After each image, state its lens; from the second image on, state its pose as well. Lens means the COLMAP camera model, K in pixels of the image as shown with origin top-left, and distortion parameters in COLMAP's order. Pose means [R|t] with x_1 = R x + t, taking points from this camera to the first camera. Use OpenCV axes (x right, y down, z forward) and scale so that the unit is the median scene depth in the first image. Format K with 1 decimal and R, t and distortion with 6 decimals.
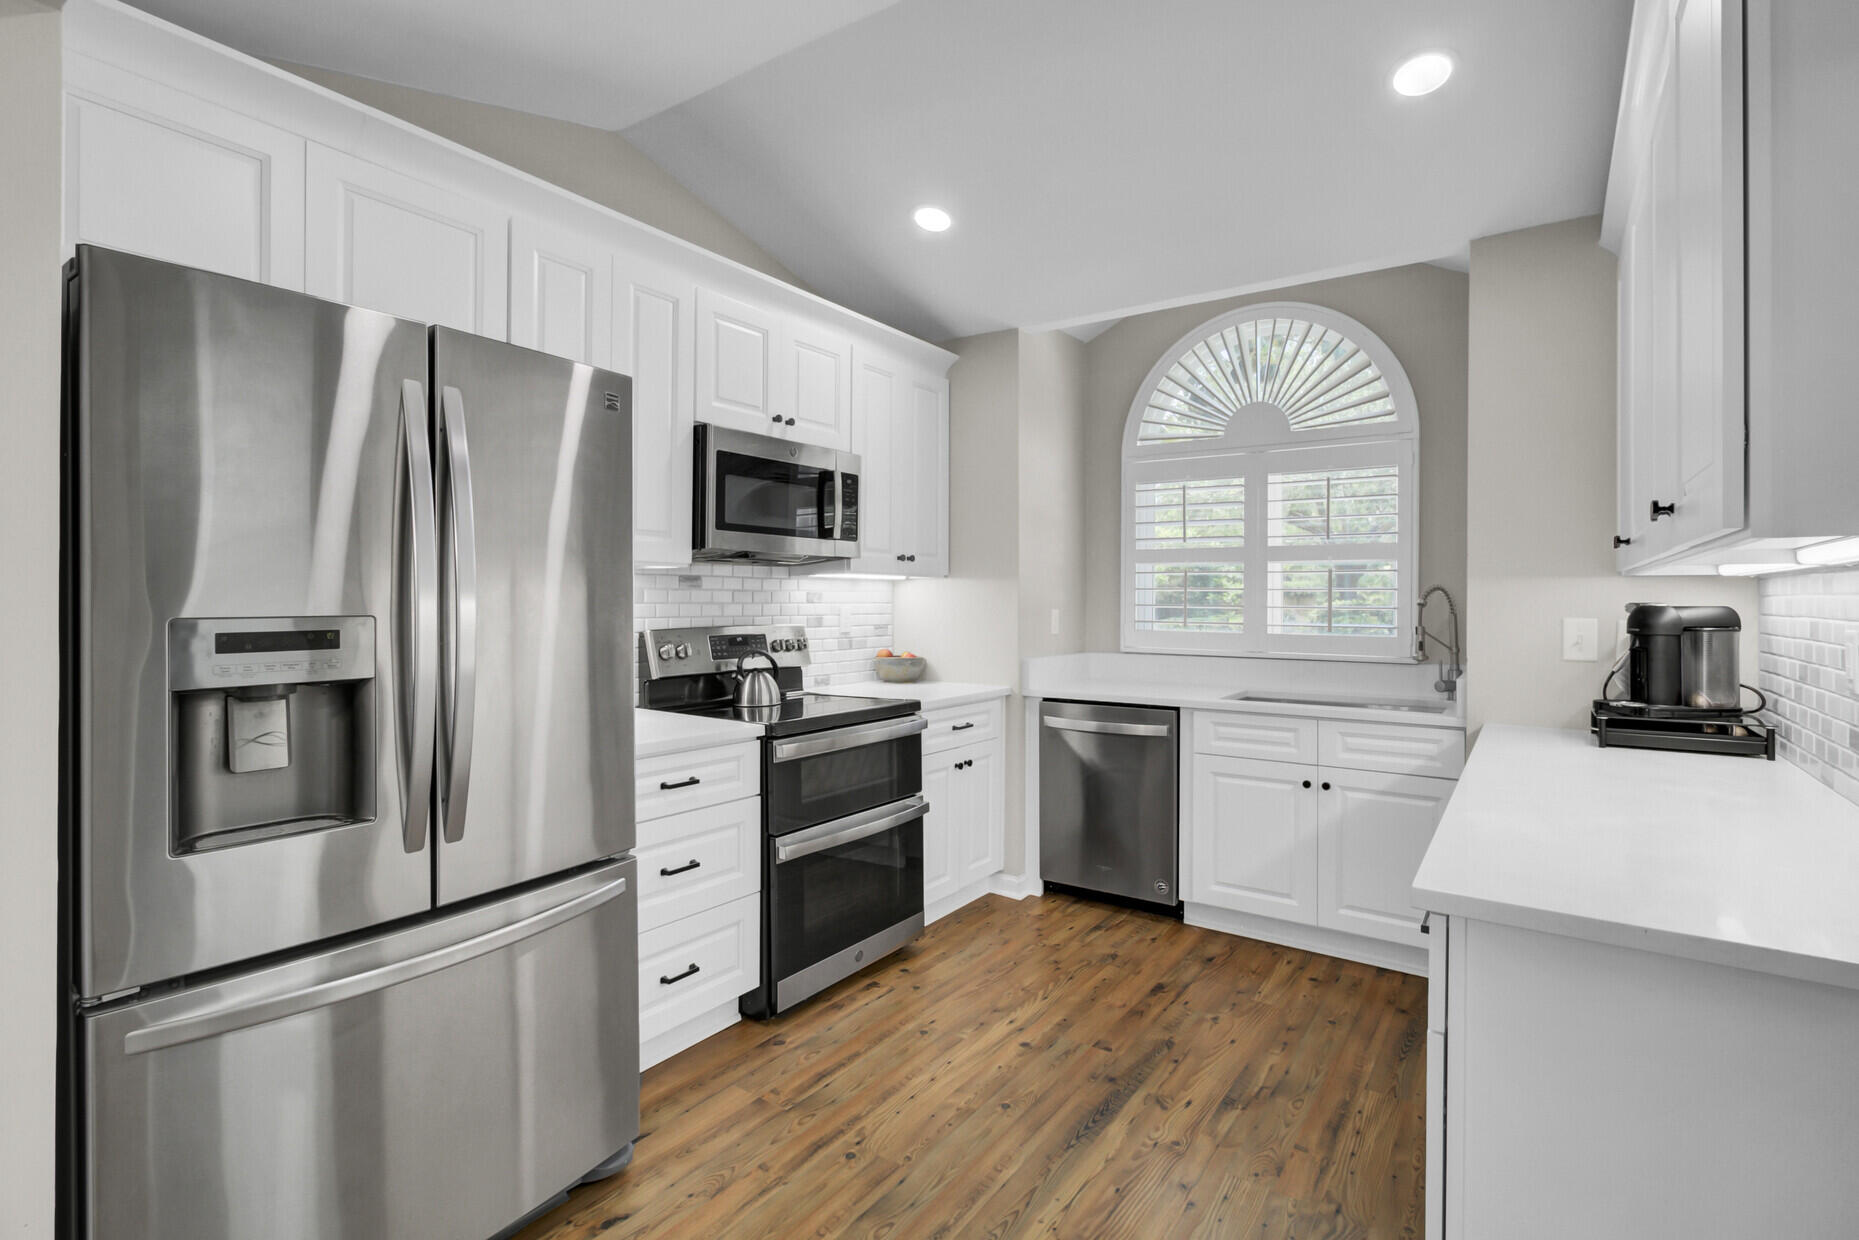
lens RADIAL K [[876.5, 0, 919.2], [0, 876.5, 585.9], [0, 0, 1]] dist [-0.011266, 0.007878]
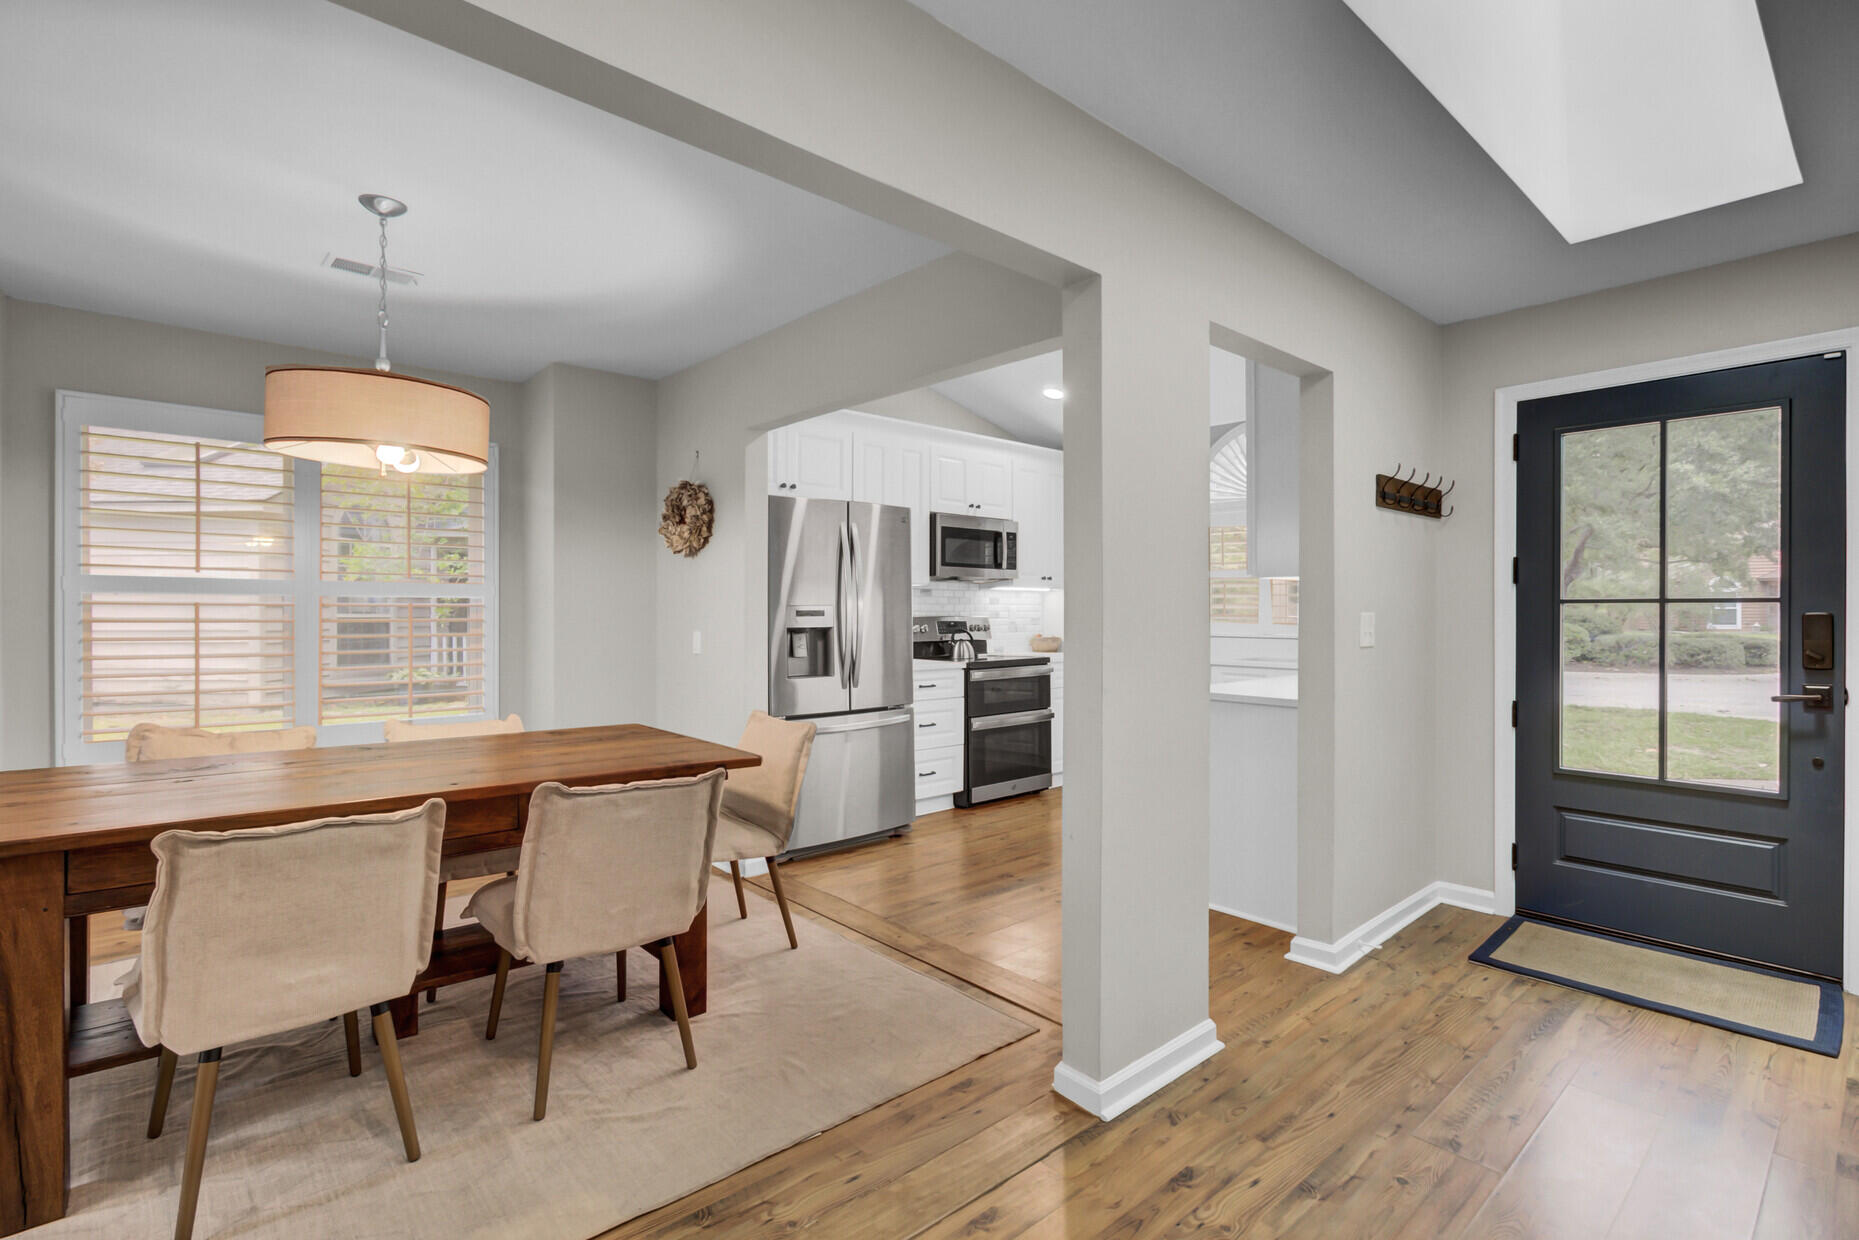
lens RADIAL K [[876.5, 0, 934.1], [0, 876.5, 618.5], [0, 0, 1]] dist [-0.011266, 0.007878]
pose [[0.978072, 0.000352, -0.208269, 0.146370], [0.005425, 0.999616, 0.027163, -0.000170], [0.208198, -0.027698, 0.977694, -0.838065]]
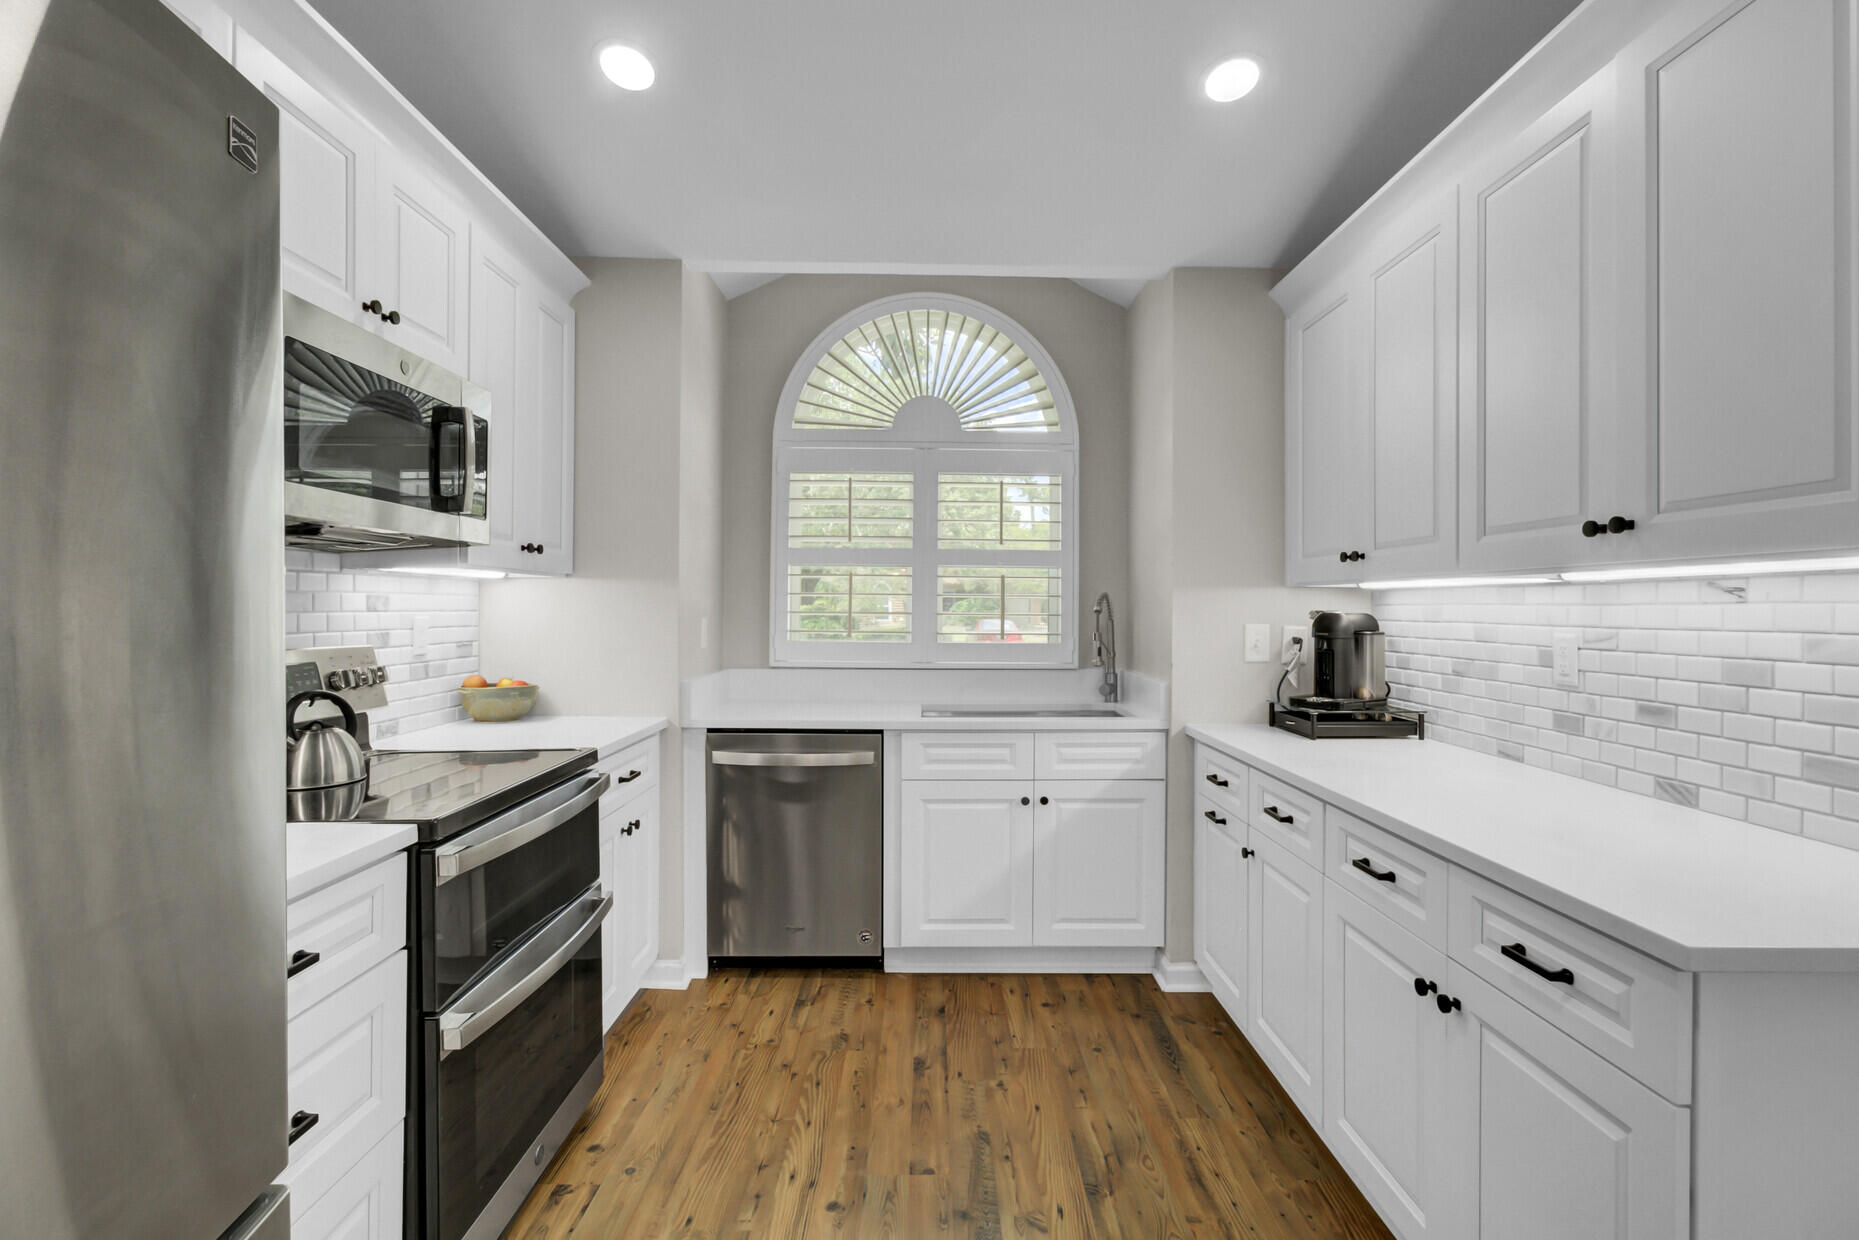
lens RADIAL K [[876.5, 0, 917.8], [0, 876.5, 593.1], [0, 0, 1]] dist [-0.011266, 0.007878]
pose [[0.806912, 0.009975, 0.590587, -0.210485], [-0.011926, 0.999929, -0.000594, 0.002516], [-0.590551, -0.006564, 0.806974, 0.287475]]
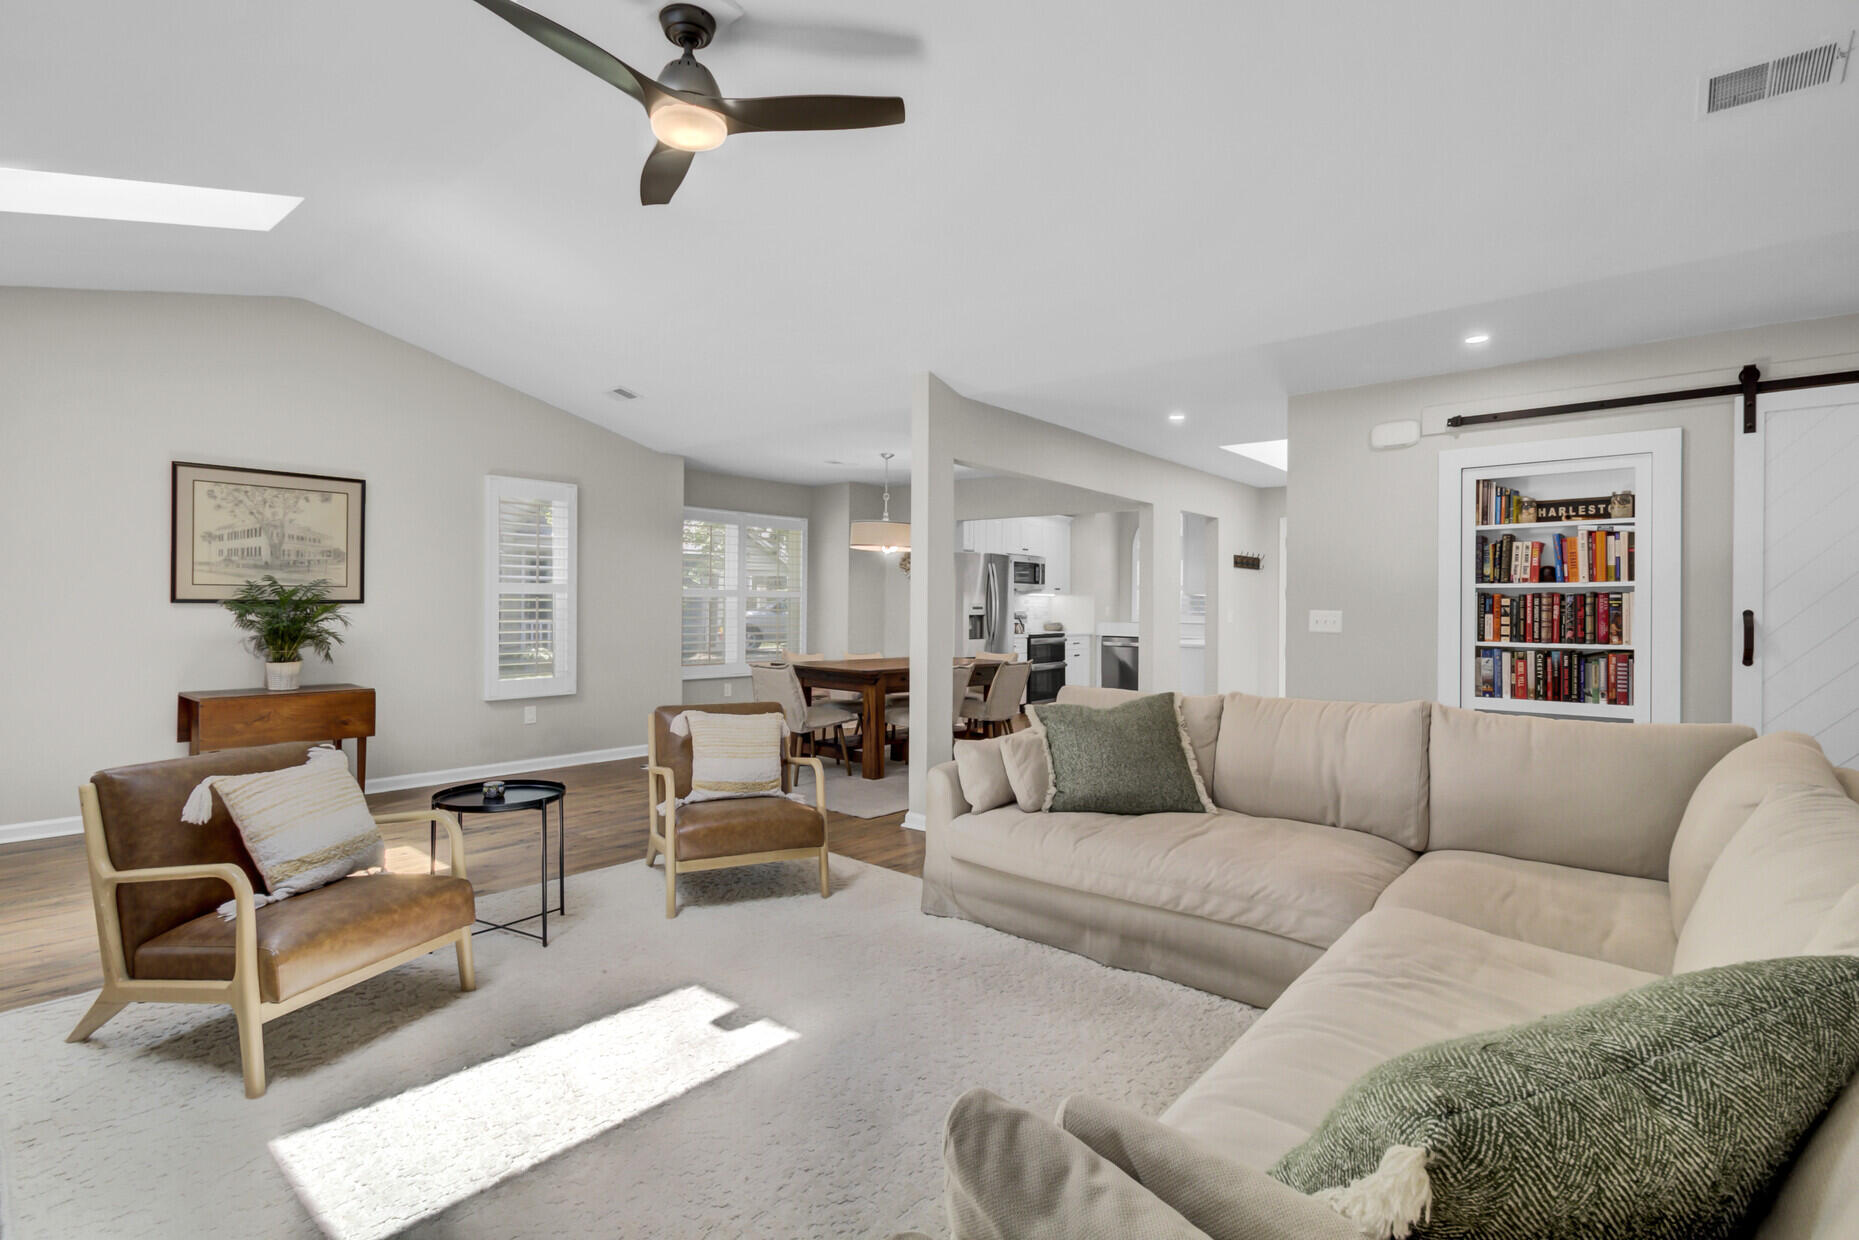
lens RADIAL K [[876.5, 0, 919.0], [0, 876.5, 603.0], [0, 0, 1]] dist [-0.011266, 0.007878]
pose [[0.996006, 0.005264, -0.089132, -0.255543], [-0.003943, 0.999880, 0.014995, -0.030231], [0.089200, -0.014584, 0.995907, -2.384343]]
